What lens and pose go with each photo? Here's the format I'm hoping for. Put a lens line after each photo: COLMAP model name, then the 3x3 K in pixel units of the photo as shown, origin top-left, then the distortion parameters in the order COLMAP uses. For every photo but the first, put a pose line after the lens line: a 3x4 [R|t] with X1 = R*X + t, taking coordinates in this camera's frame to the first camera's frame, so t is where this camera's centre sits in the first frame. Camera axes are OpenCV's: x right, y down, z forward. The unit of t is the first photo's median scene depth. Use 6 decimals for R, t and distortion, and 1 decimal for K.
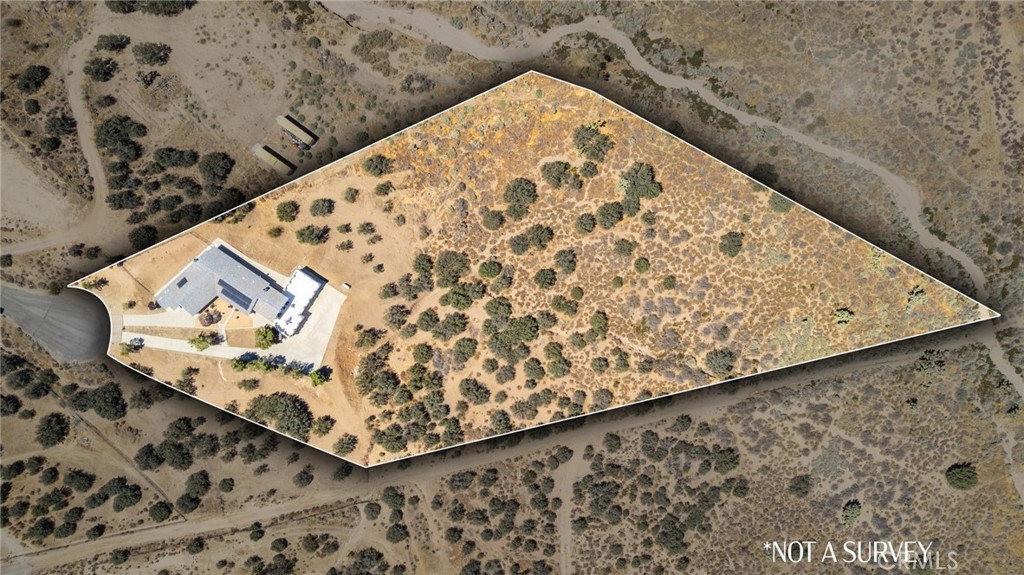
lens RADIAL K [[860.5, 0, 512.0], [0, 860.5, 287.5], [0, 0, 1]] dist [-0.093232, 0.075138]
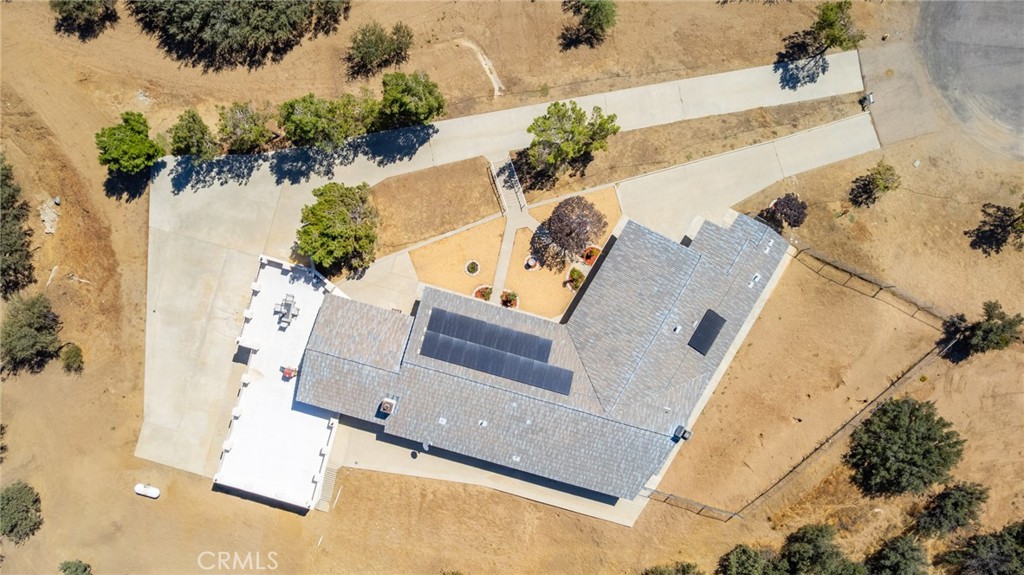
lens RADIAL K [[860.5, 0, 512.0], [0, 860.5, 287.5], [0, 0, 1]] dist [-0.093232, 0.075138]
pose [[-0.952542, 0.303832, -0.018694, -0.325550], [-0.304265, -0.952174, 0.028071, 0.018080], [-0.009271, 0.032426, 0.999431, 0.726641]]
